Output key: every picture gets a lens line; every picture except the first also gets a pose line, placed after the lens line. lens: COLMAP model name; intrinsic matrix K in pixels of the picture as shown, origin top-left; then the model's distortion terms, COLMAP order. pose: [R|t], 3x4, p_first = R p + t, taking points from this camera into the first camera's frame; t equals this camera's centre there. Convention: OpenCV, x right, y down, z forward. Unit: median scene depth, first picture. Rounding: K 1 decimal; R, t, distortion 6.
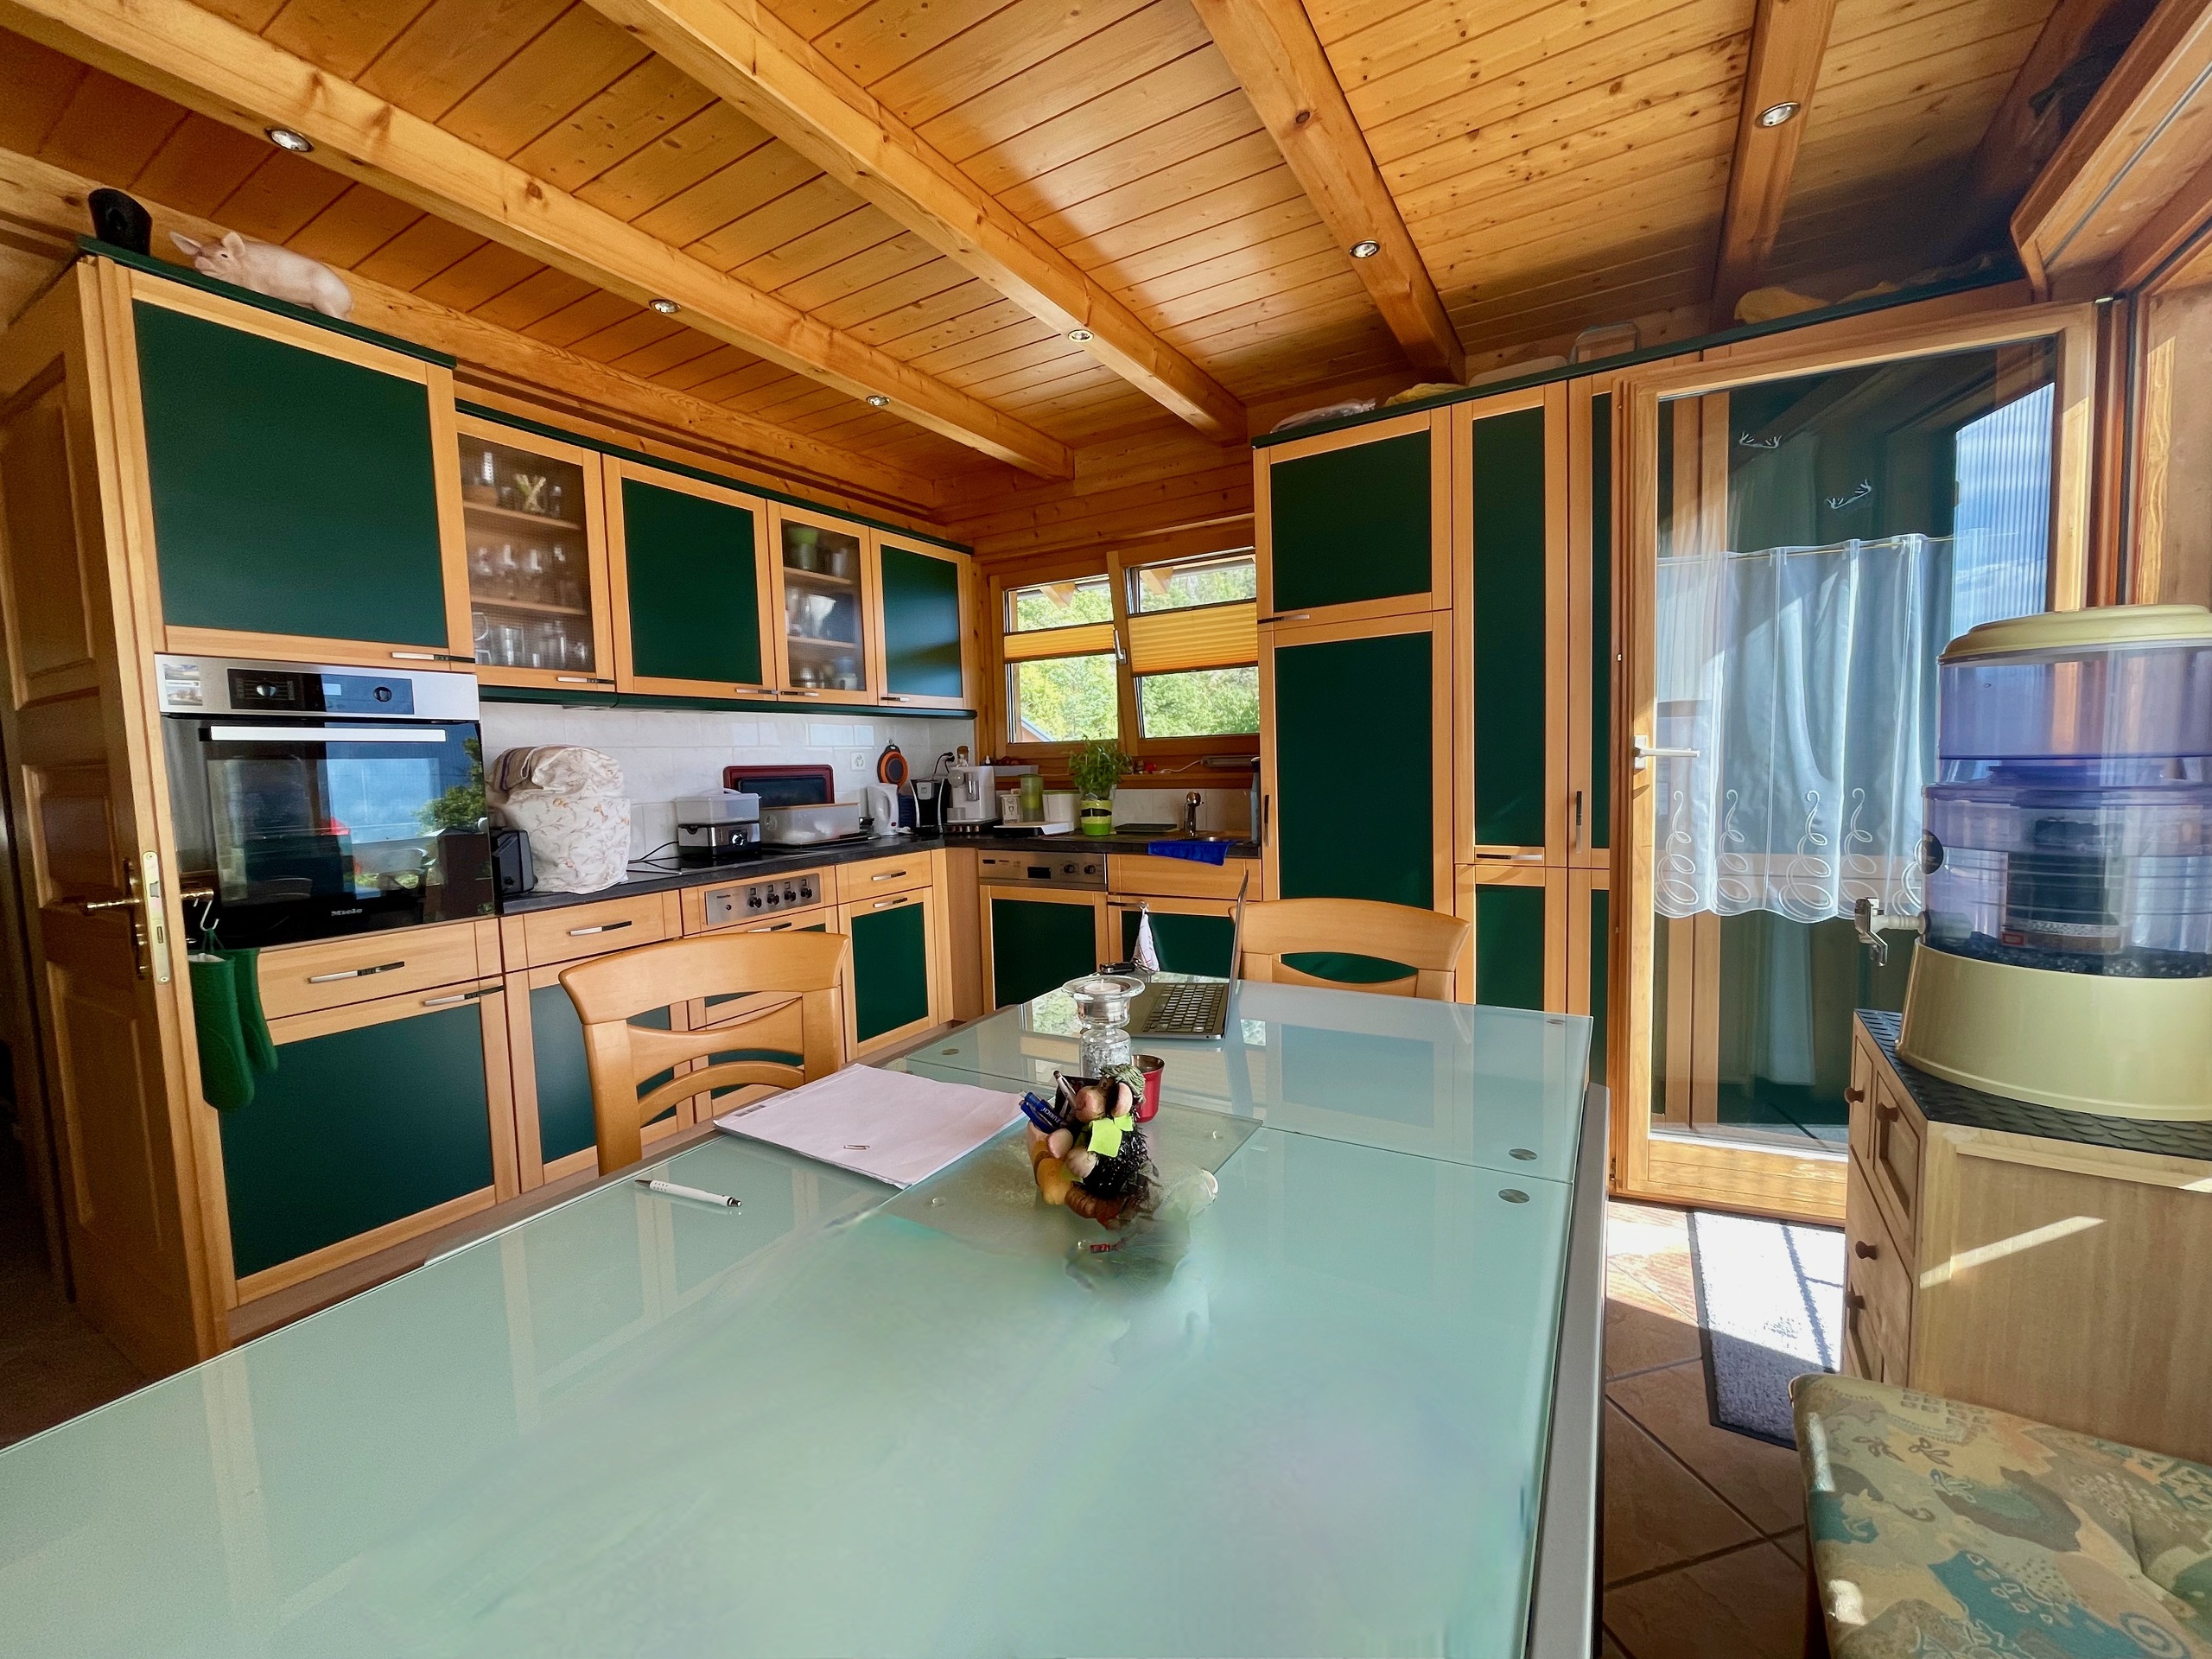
lens RADIAL K [[891.5, 0, 1108.9], [0, 891.5, 826.3], [0, 0, 1]] dist [0.002890, 0.000178]
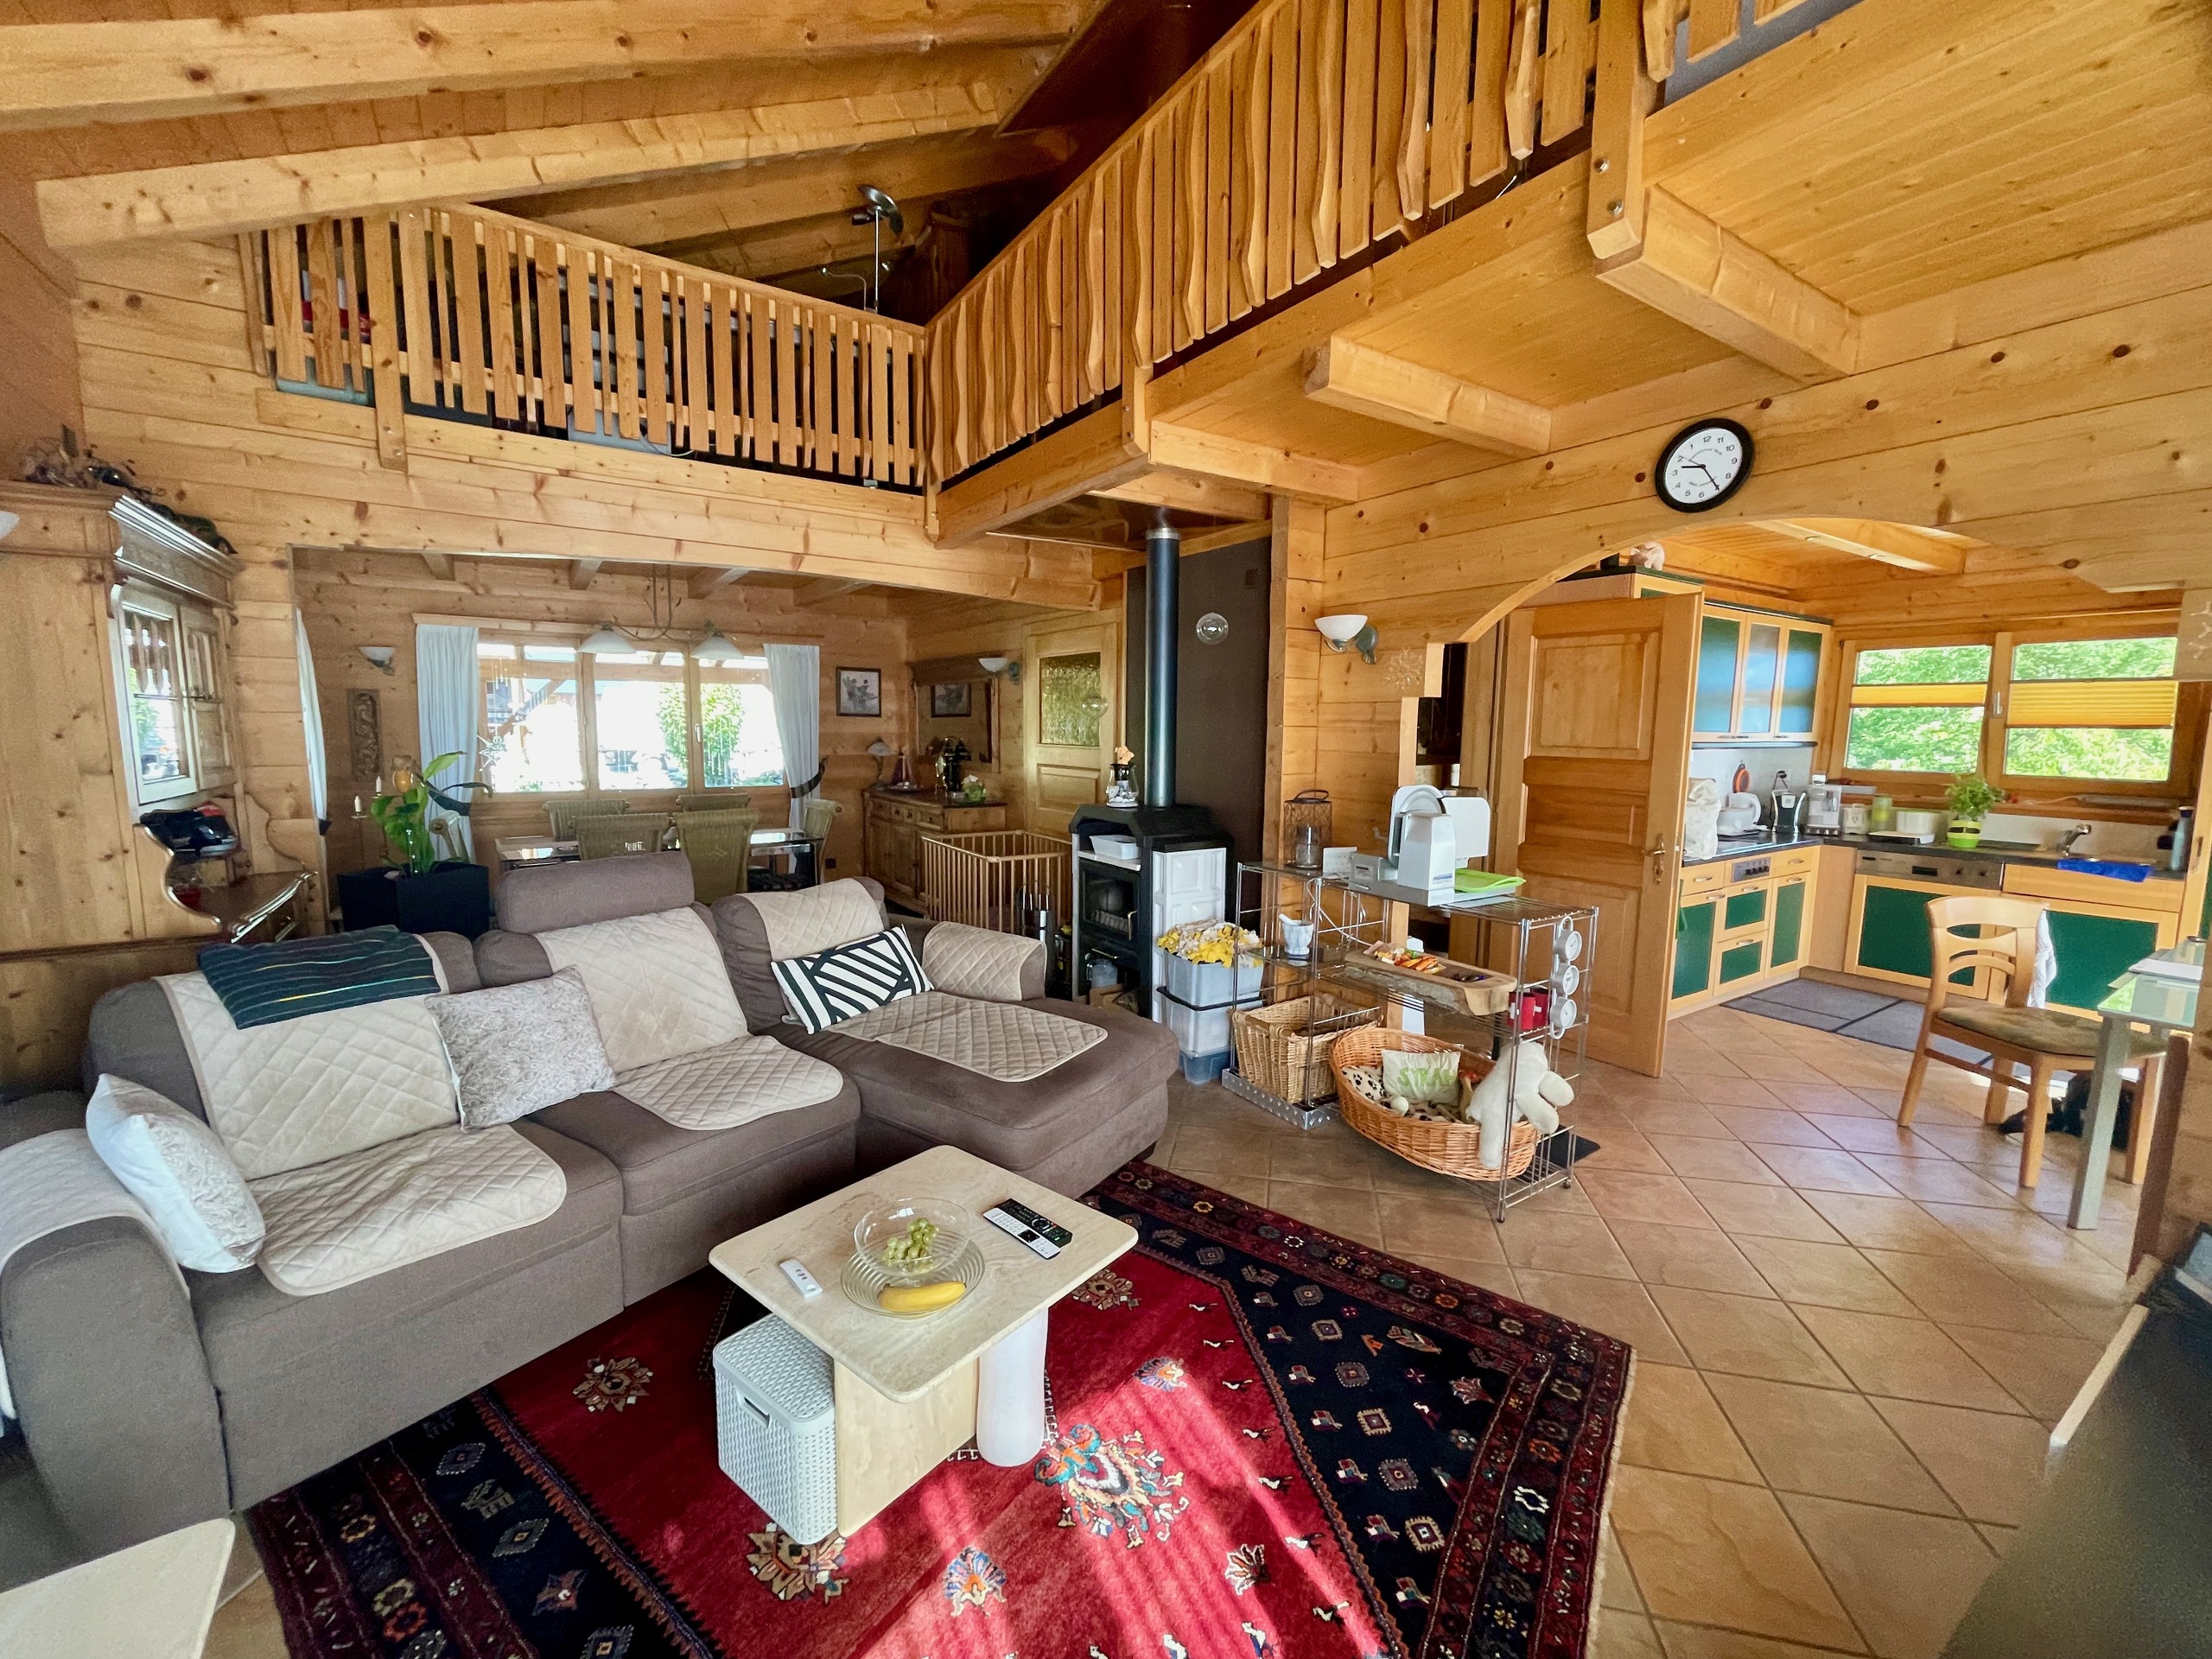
lens RADIAL K [[891.5, 0, 1088.1], [0, 891.5, 818.8], [0, 0, 1]] dist [0.002890, 0.000178]
pose [[0.895250, 0.086818, -0.437024, -0.585377], [-0.071600, 0.996118, 0.051213, -0.006356], [0.439773, -0.014558, 0.897991, -0.748638]]
